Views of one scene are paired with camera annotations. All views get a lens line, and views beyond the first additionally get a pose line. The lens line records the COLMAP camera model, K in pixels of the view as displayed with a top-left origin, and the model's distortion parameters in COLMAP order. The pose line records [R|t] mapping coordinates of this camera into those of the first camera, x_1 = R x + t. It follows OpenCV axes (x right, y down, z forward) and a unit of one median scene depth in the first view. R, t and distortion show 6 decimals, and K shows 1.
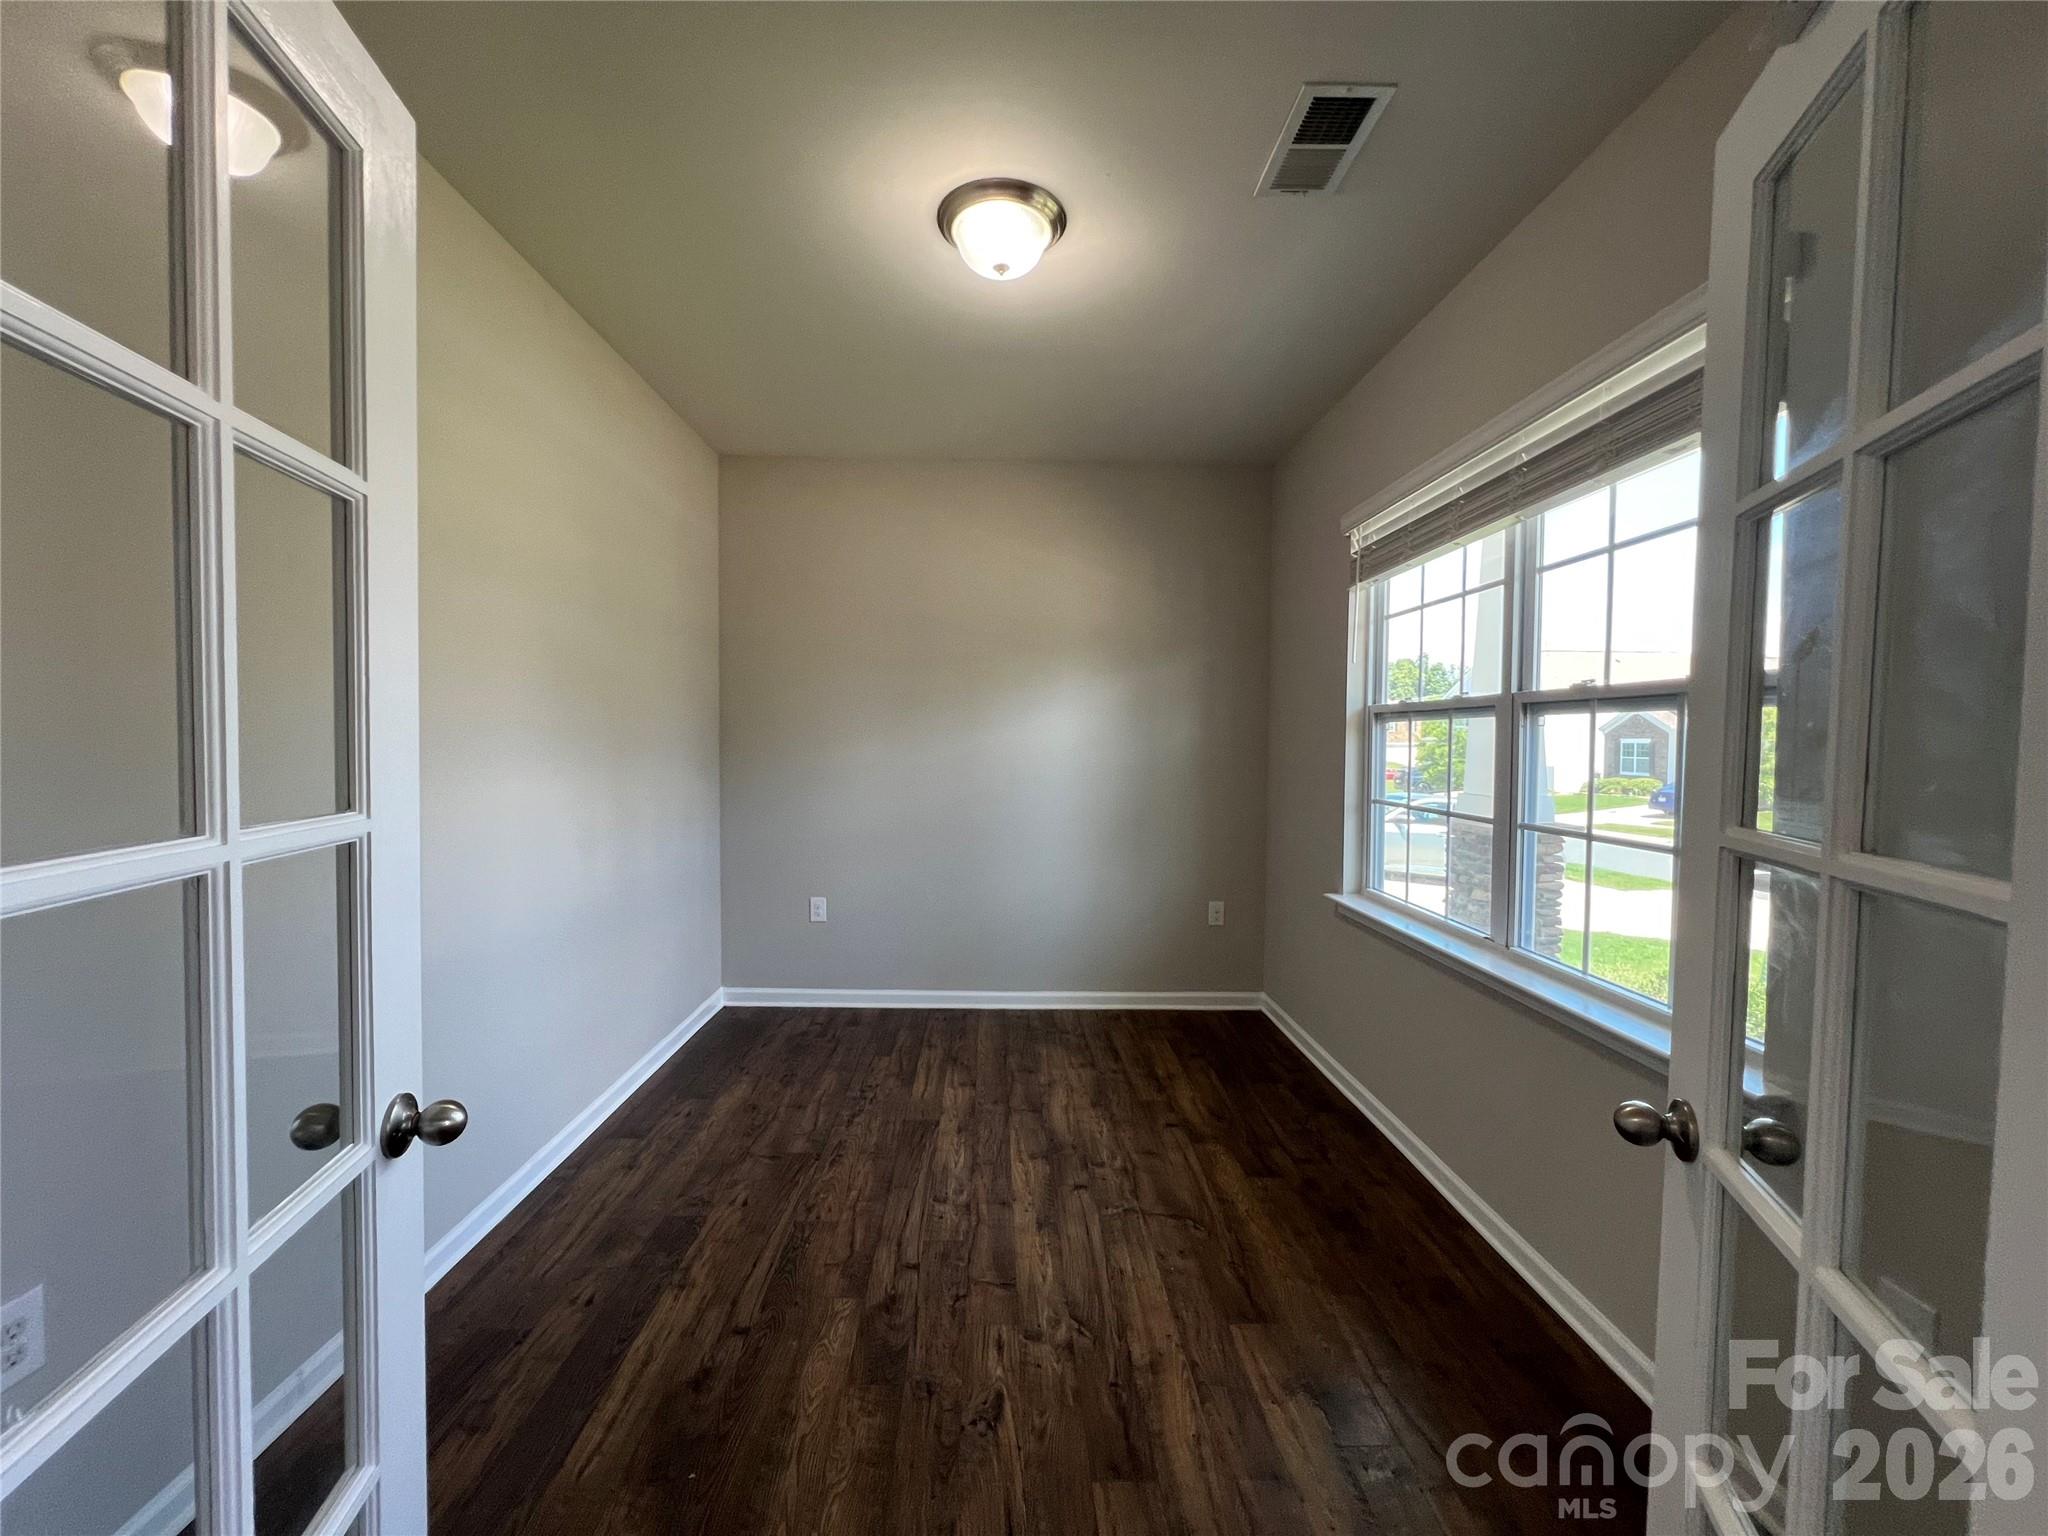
lens RADIAL K [[823.6, 0, 1017.1], [0, 823.6, 770.0], [0, 0, 1]] dist [-0.005766, -0.000327]
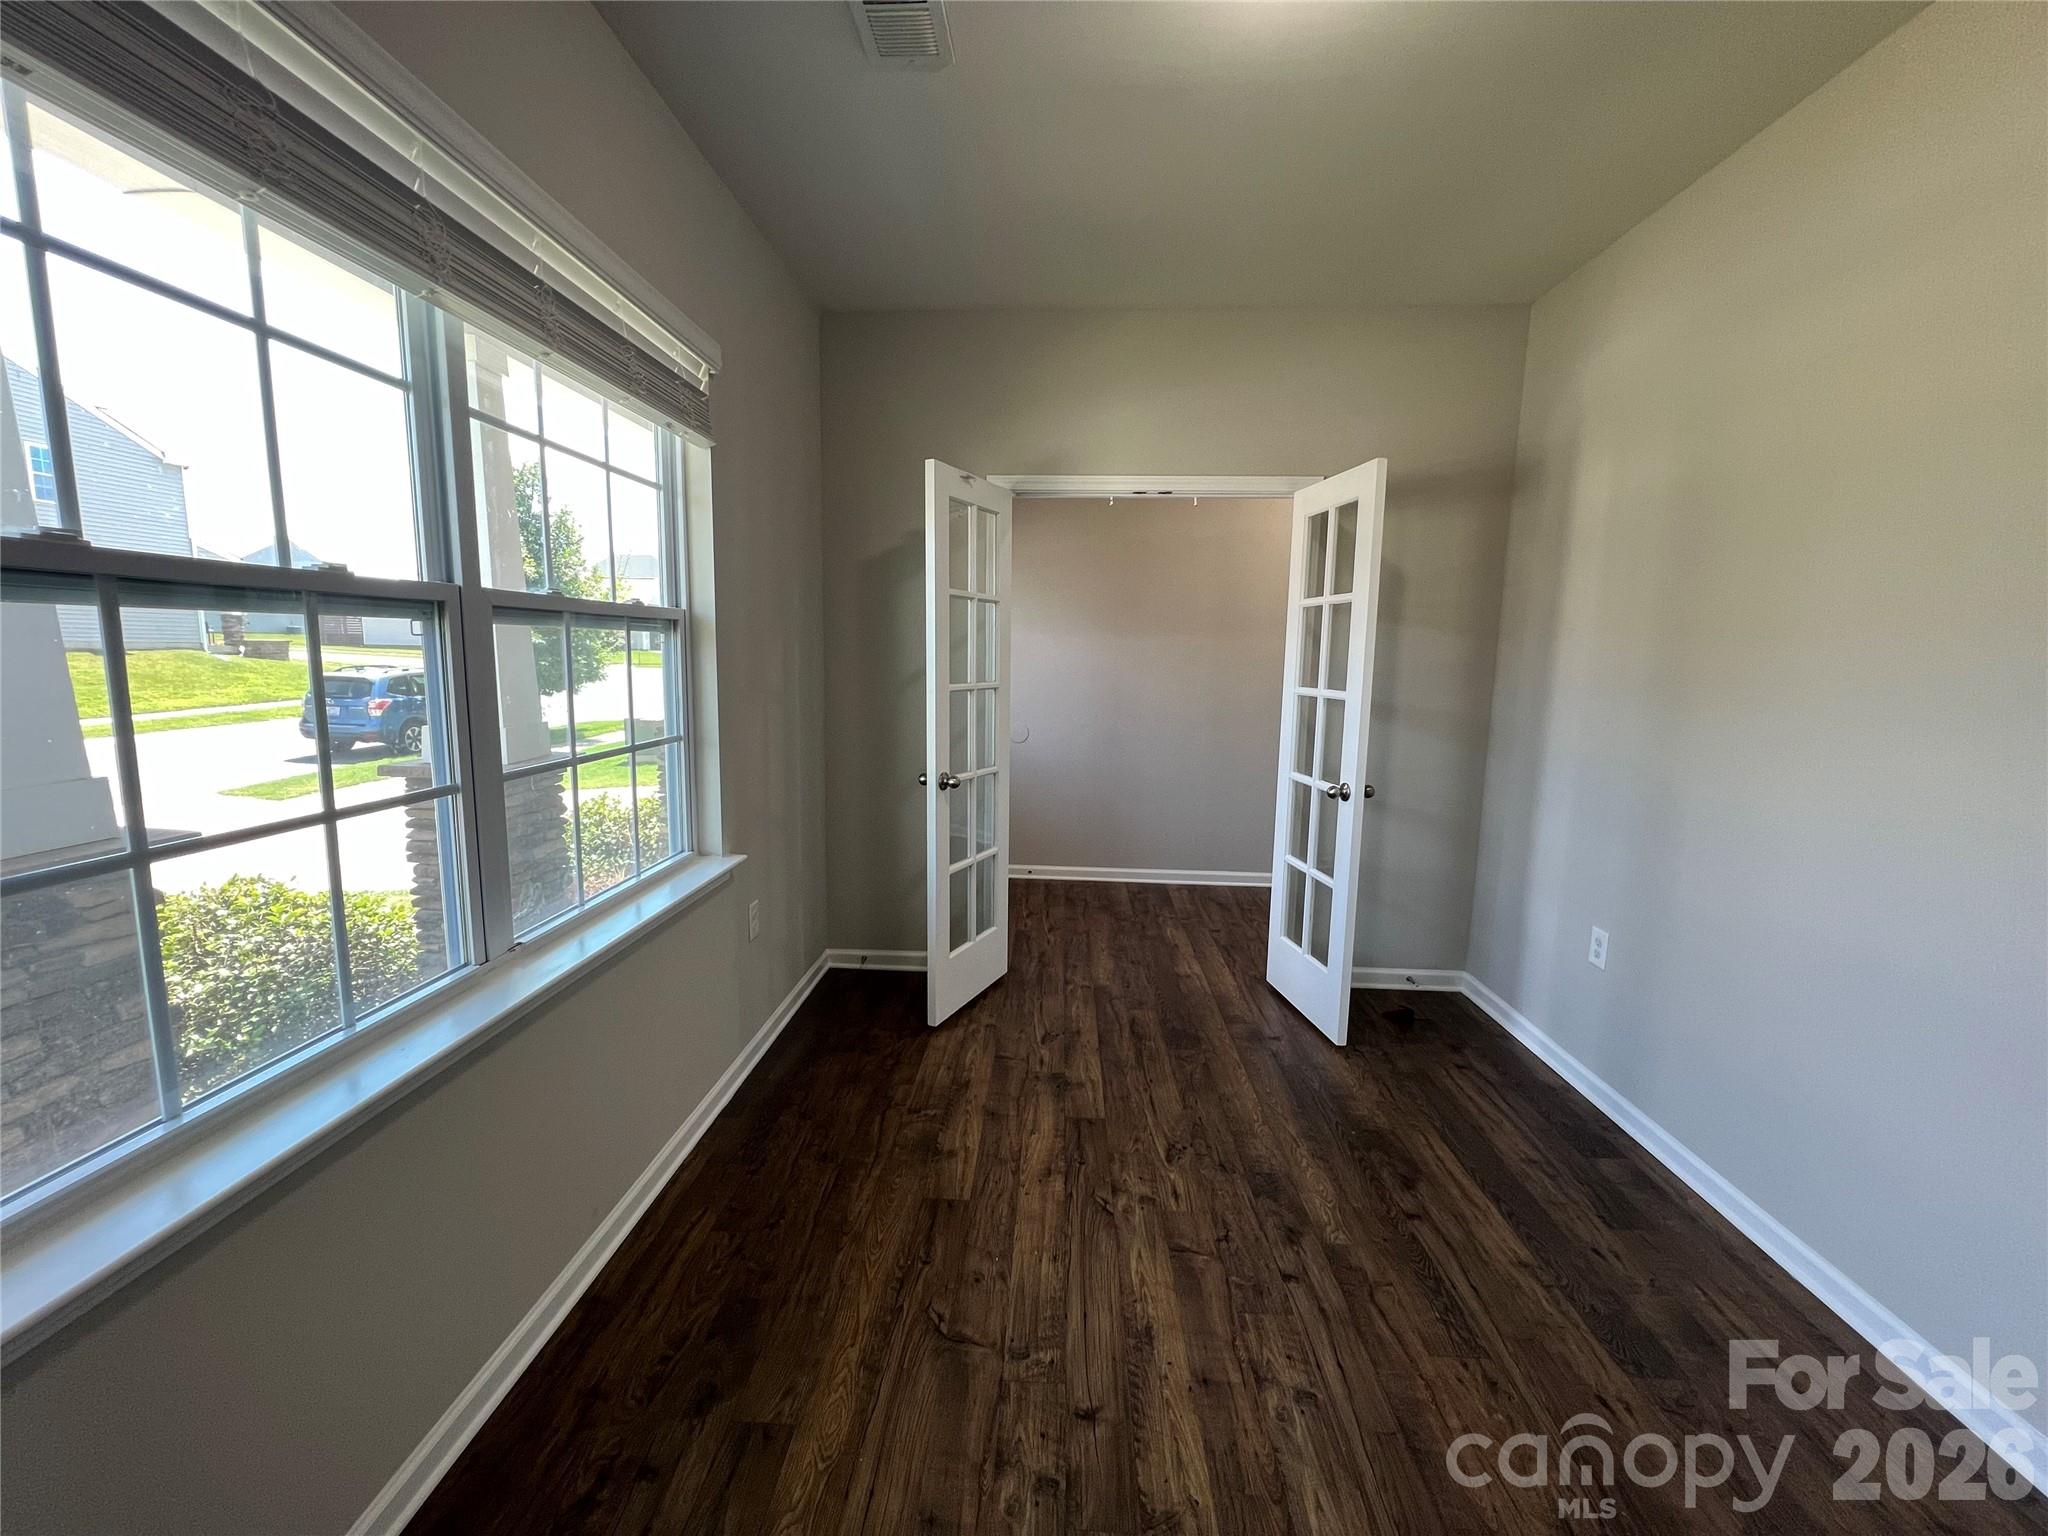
lens RADIAL K [[896.3, 0, 1024.0], [0, 896.3, 768.0], [0, 0, 1]] dist [0.000978, 0.000089]
pose [[-0.997415, -0.035358, 0.062552, 0.115843], [-0.024411, 0.985513, 0.167835, -0.089126], [-0.067580, 0.165875, -0.983829, 1.858286]]
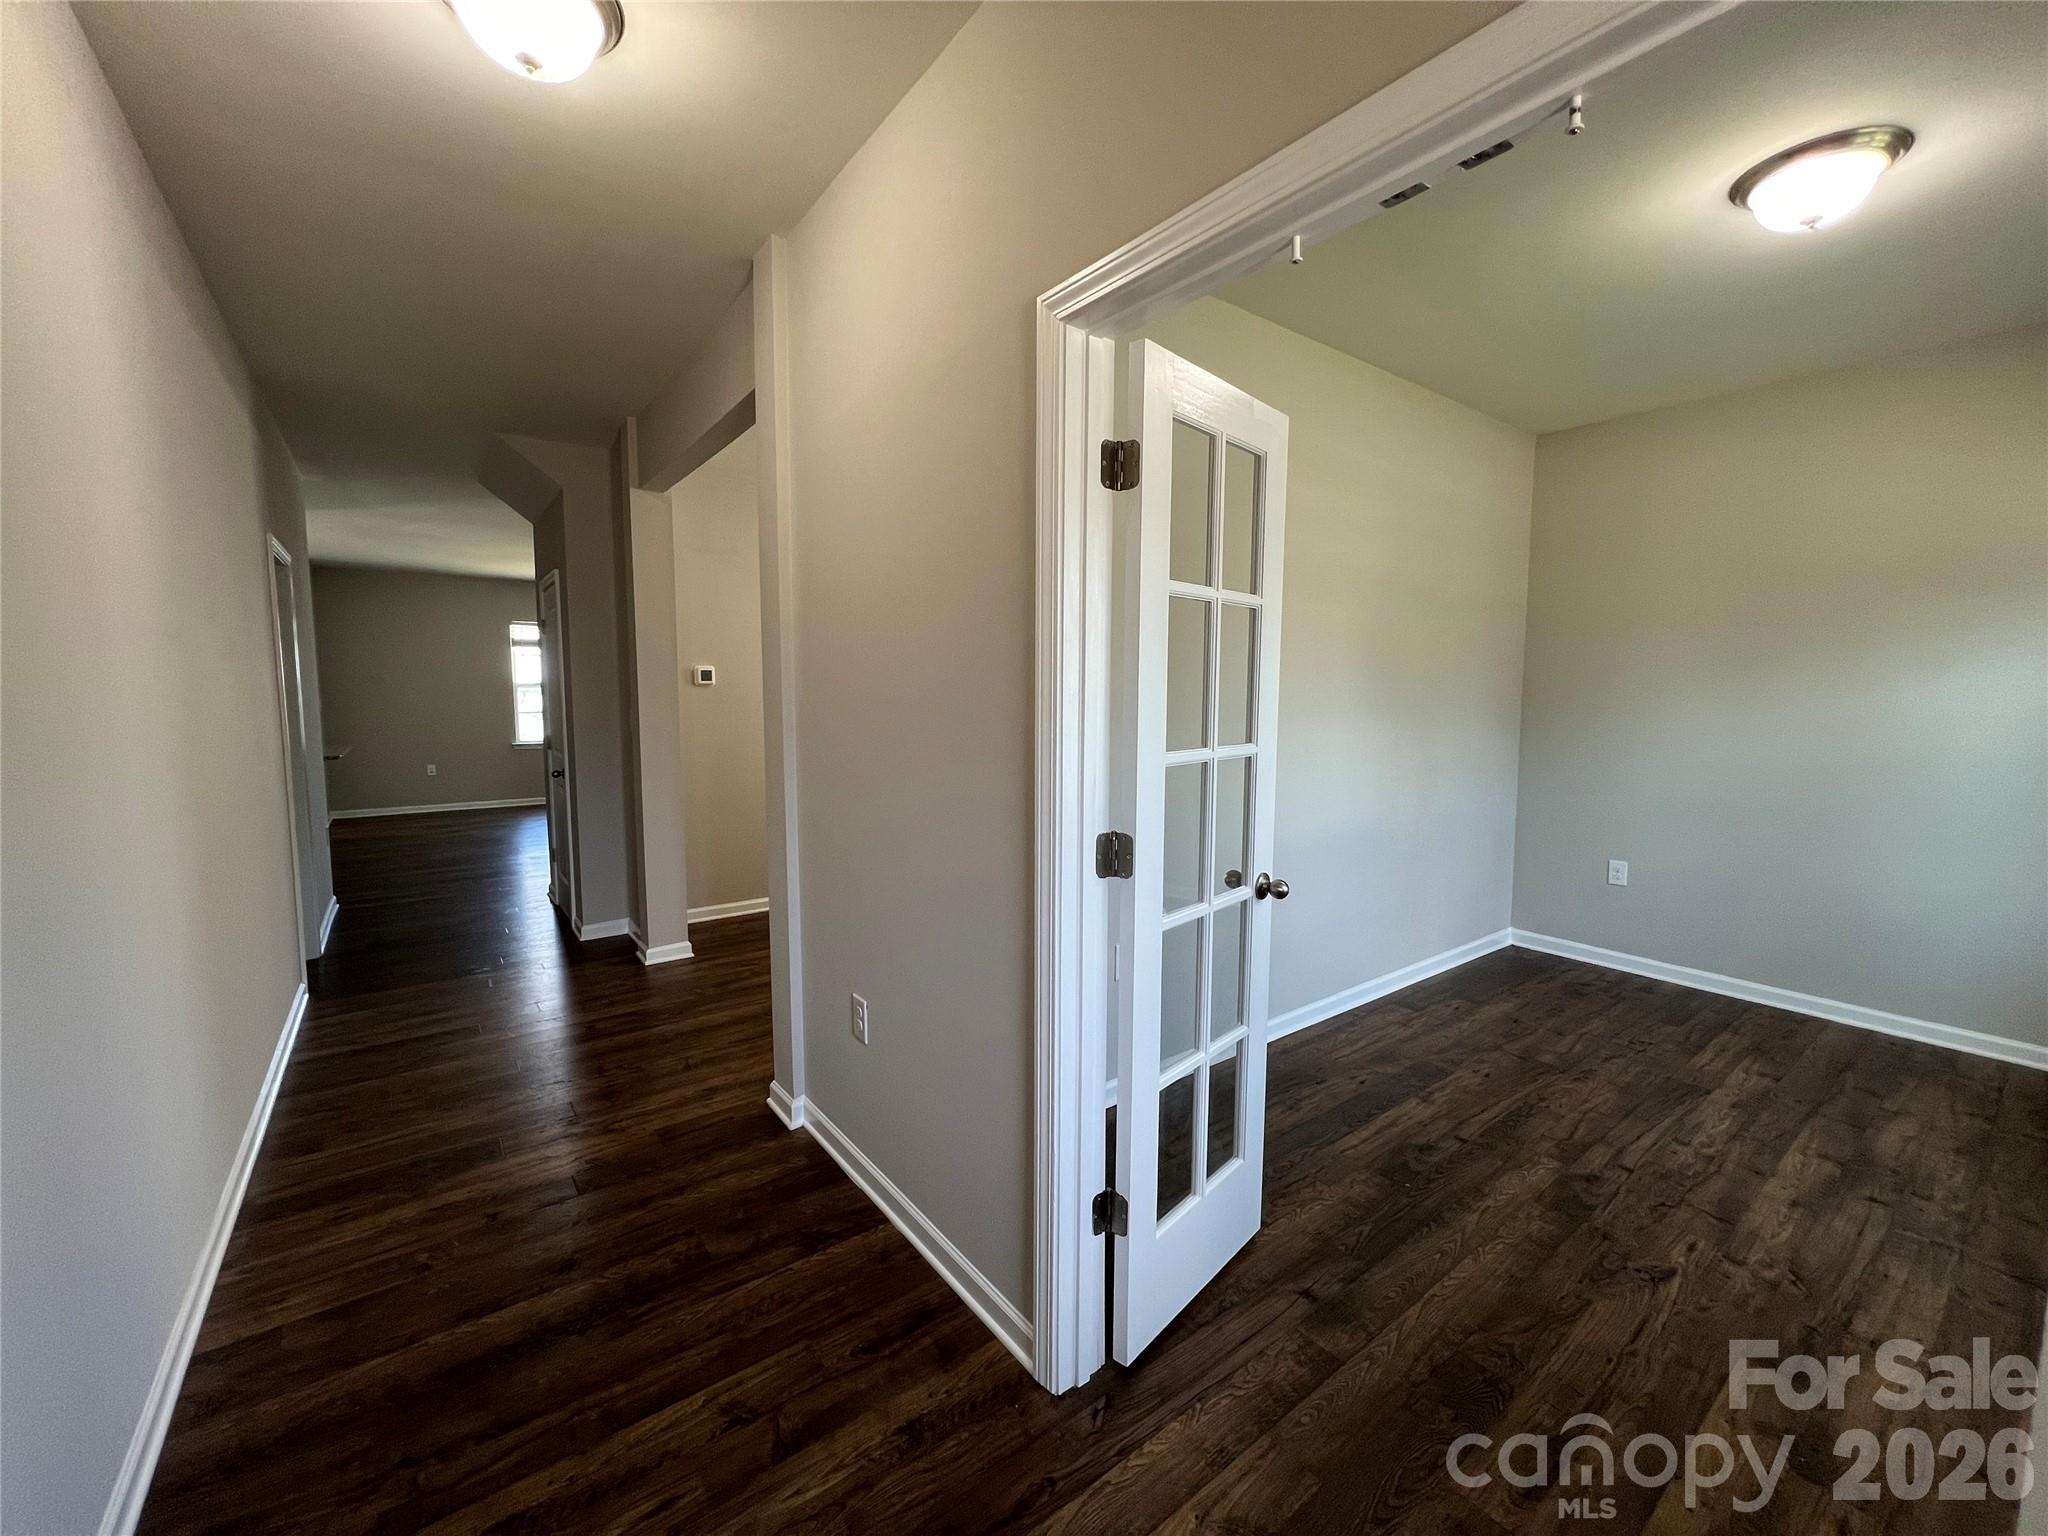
lens RADIAL K [[811.3, 0, 1028.0], [0, 811.3, 764.6], [0, 0, 1]] dist [-0.000148, 0.000121]
pose [[0.586097, 0.063386, -0.807758, 0.260084], [-0.026554, 0.997902, 0.059040, -0.003358], [0.809806, -0.013153, 0.586551, -0.330014]]
